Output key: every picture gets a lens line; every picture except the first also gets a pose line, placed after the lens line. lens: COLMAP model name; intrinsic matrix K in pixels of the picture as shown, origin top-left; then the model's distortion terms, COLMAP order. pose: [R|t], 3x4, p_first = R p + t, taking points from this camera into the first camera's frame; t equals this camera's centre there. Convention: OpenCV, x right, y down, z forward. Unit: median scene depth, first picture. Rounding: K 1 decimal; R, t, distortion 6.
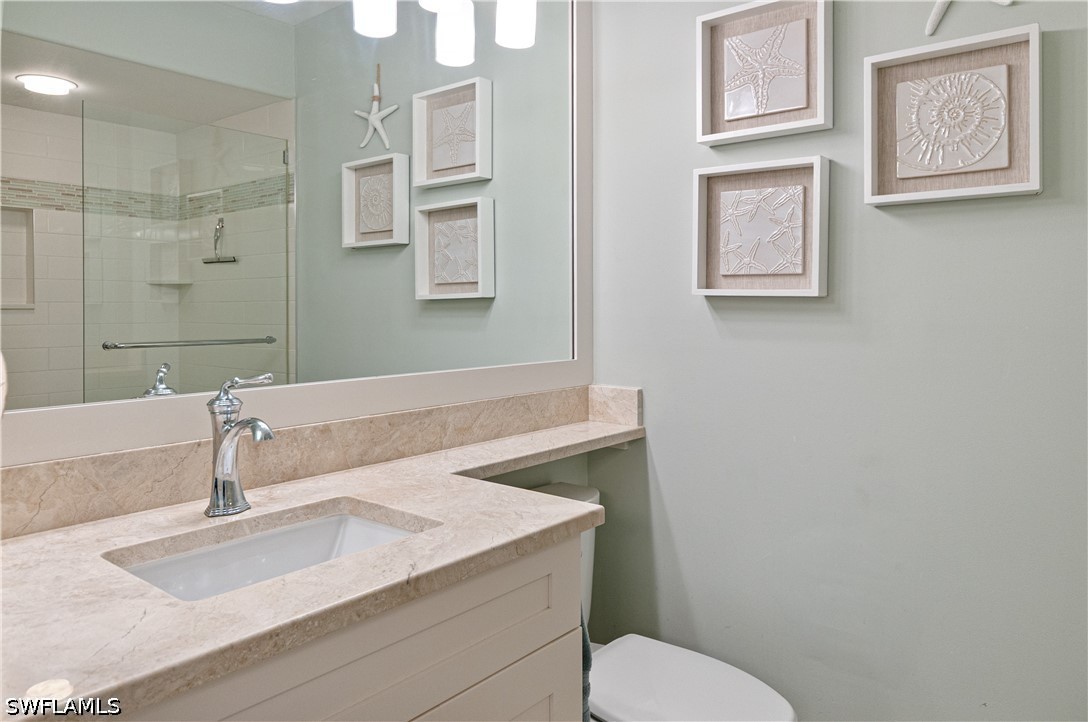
lens RADIAL K [[728.9, 0, 545.0], [0, 728.9, 303.8], [0, 0, 1]] dist [0.002751, 0.000482]
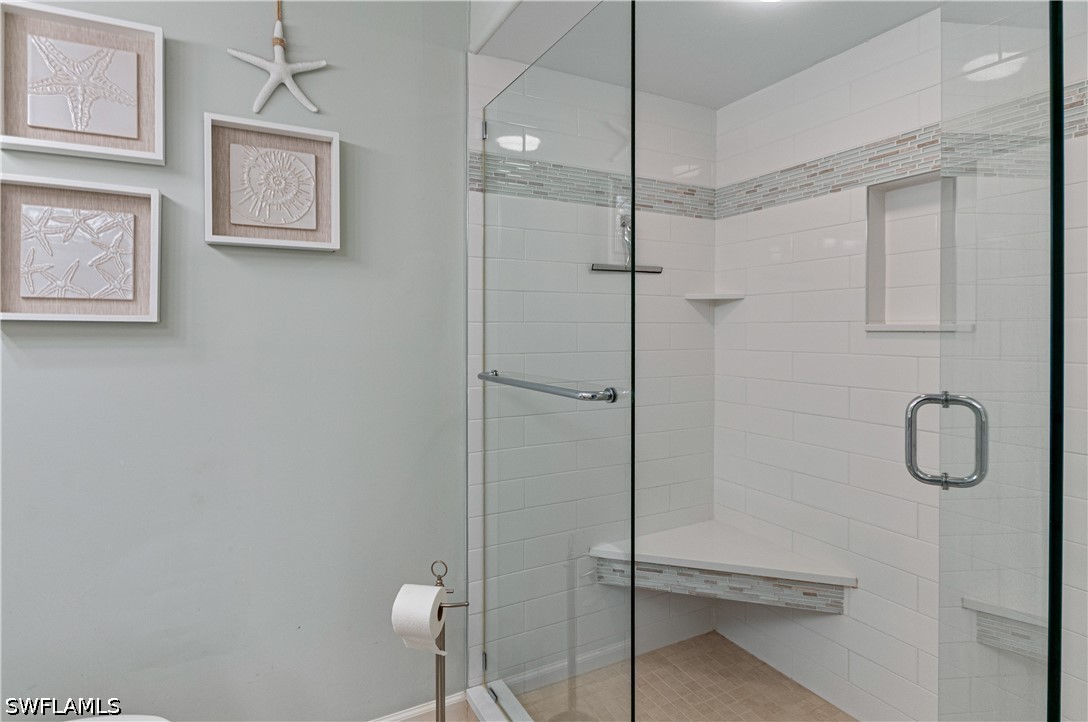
lens RADIAL K [[579.8, 0, 547.0], [0, 579.8, 331.4], [0, 0, 1]] dist [0.017512, -0.019836]
pose [[0.381209, -0.006293, 0.924467, -0.199494], [0.003007, 0.999980, 0.005567, 0.000508], [-0.924484, 0.000658, 0.381221, 0.161406]]
